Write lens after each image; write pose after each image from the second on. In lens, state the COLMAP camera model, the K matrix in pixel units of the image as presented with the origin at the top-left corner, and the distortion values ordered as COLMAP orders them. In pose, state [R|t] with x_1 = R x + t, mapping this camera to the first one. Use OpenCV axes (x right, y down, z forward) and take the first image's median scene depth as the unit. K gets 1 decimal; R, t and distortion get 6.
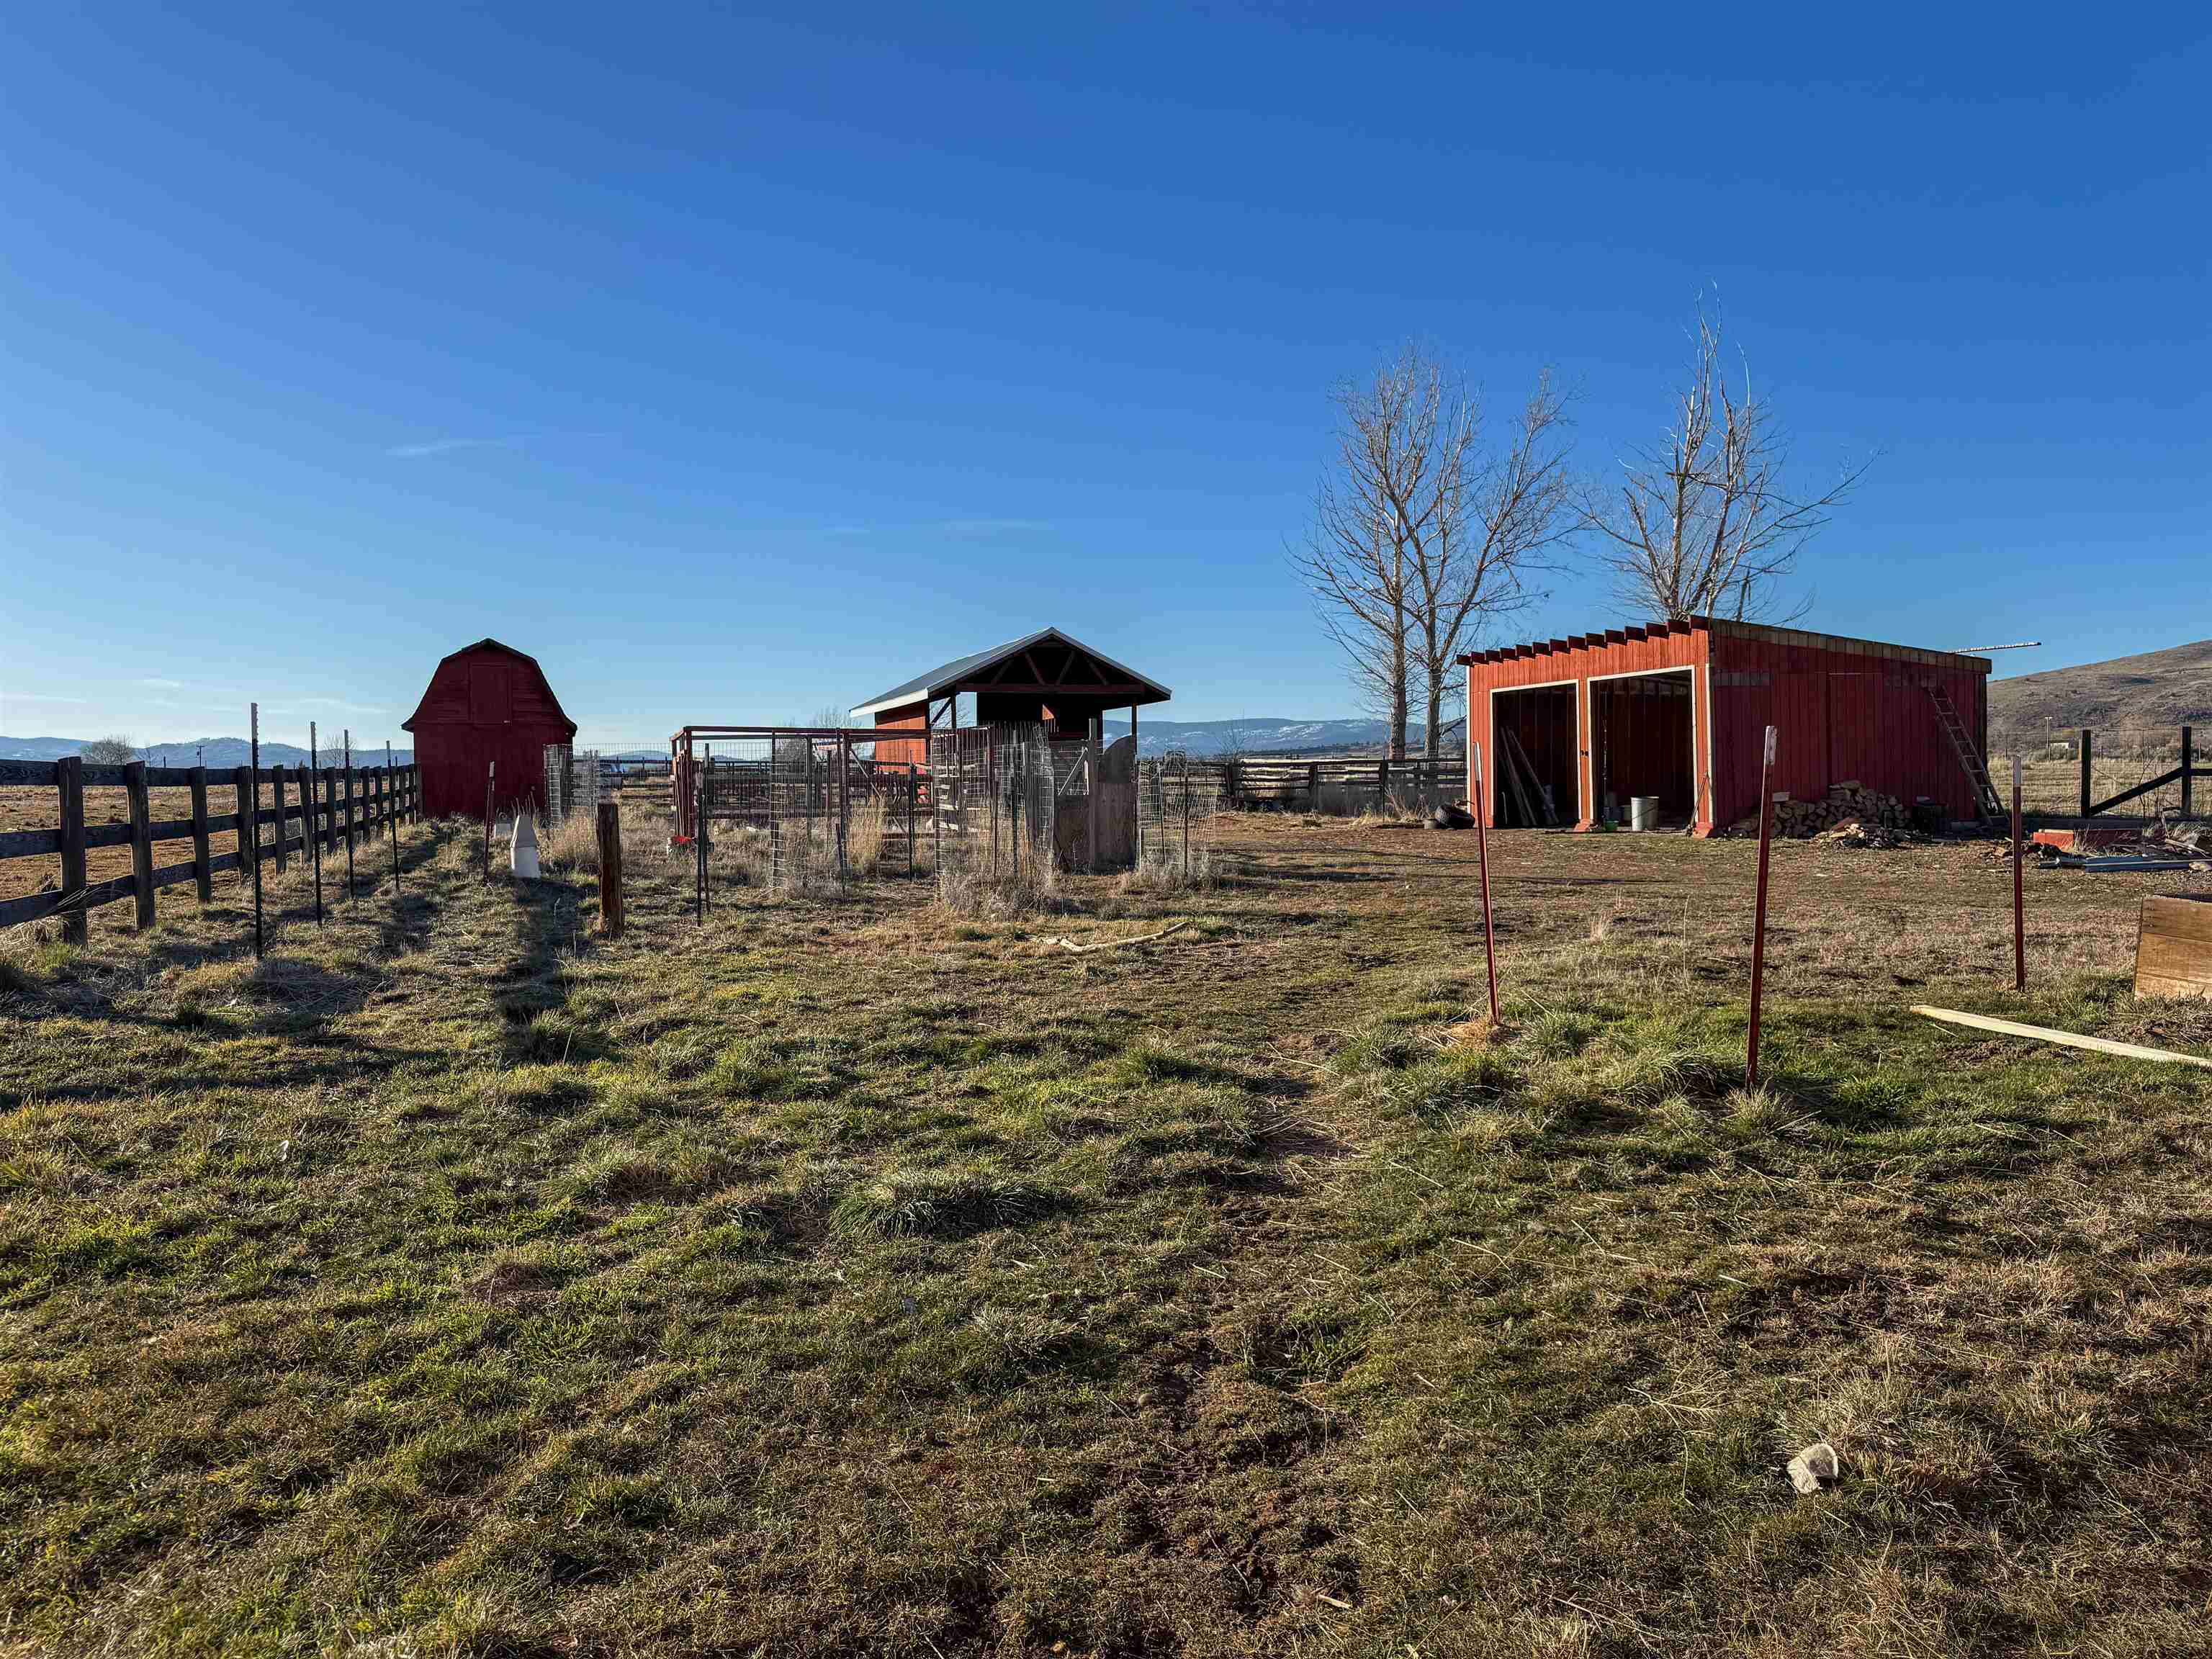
lens RADIAL K [[1544.9, 0, 1106.0], [0, 1544.9, 829.5], [0, 0, 1]] dist [-0.002478, -0.001499]
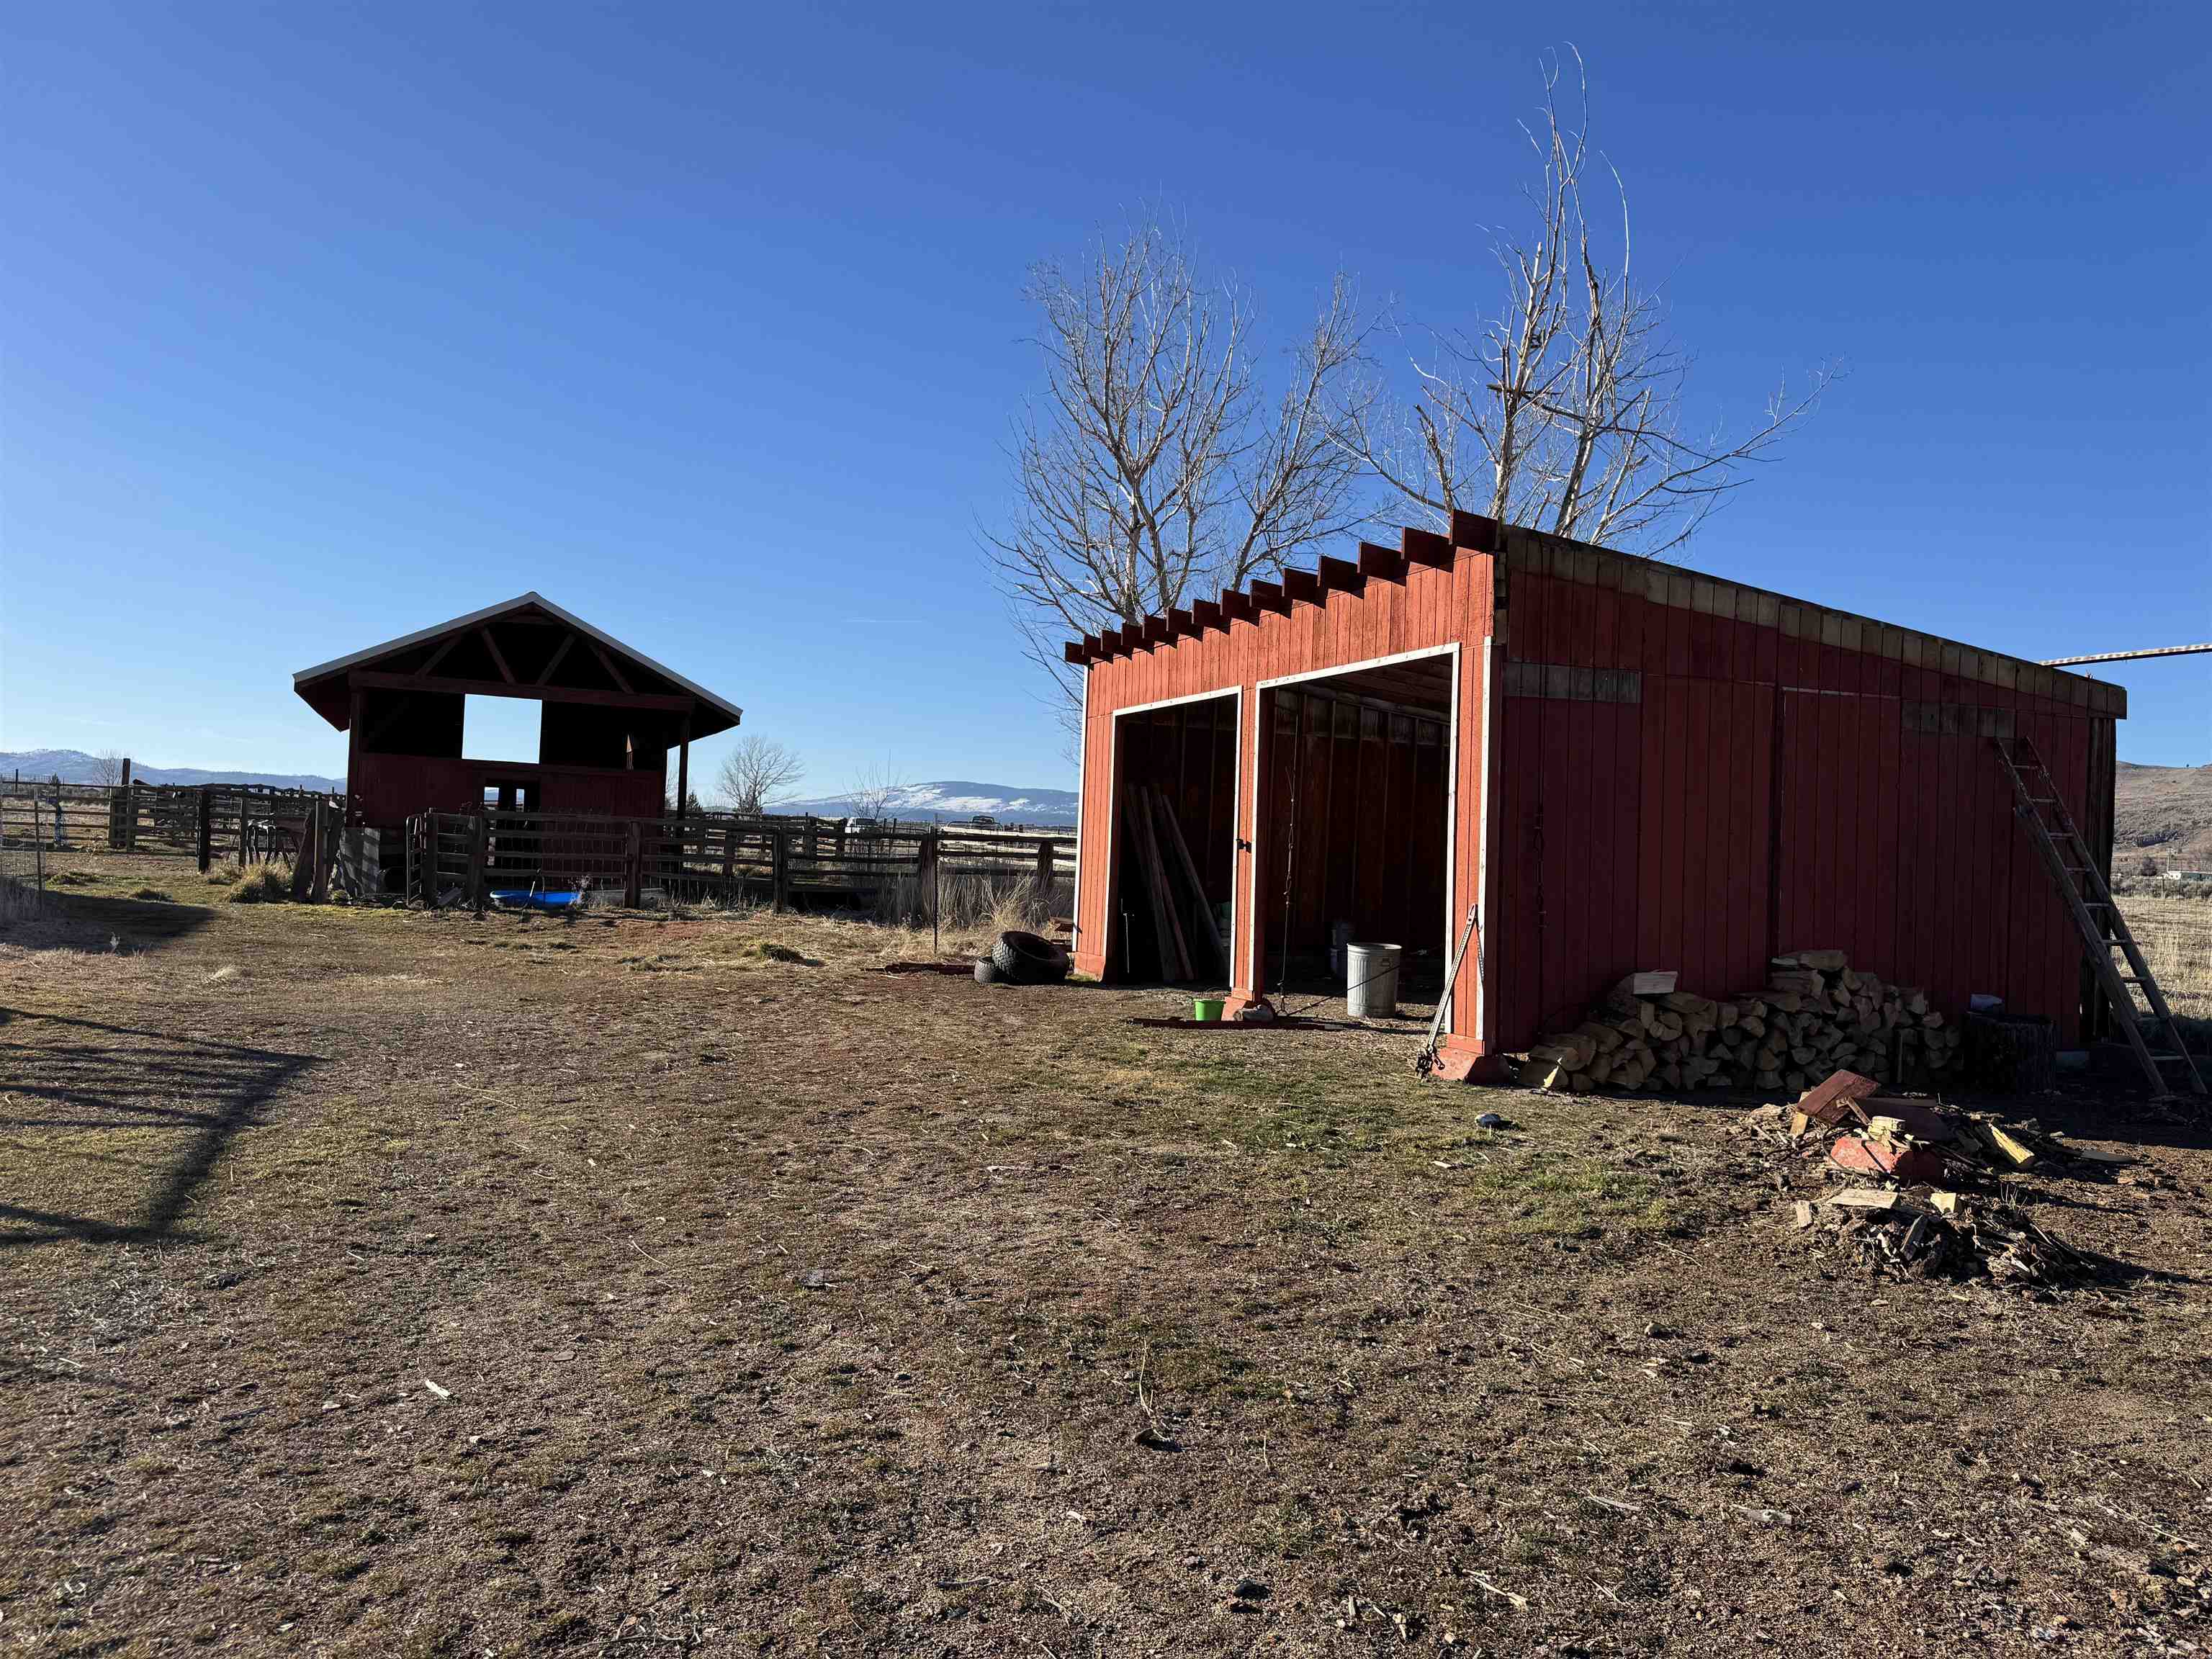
lens RADIAL K [[1524.1, 0, 1106.0], [0, 1524.1, 829.5], [0, 0, 1]] dist [0.106518, -0.230935]
pose [[0.995510, 0.060767, 0.072571, 0.254567], [-0.057553, 0.997301, -0.045588, -0.032891], [-0.075145, 0.041207, 0.996321, 0.589873]]
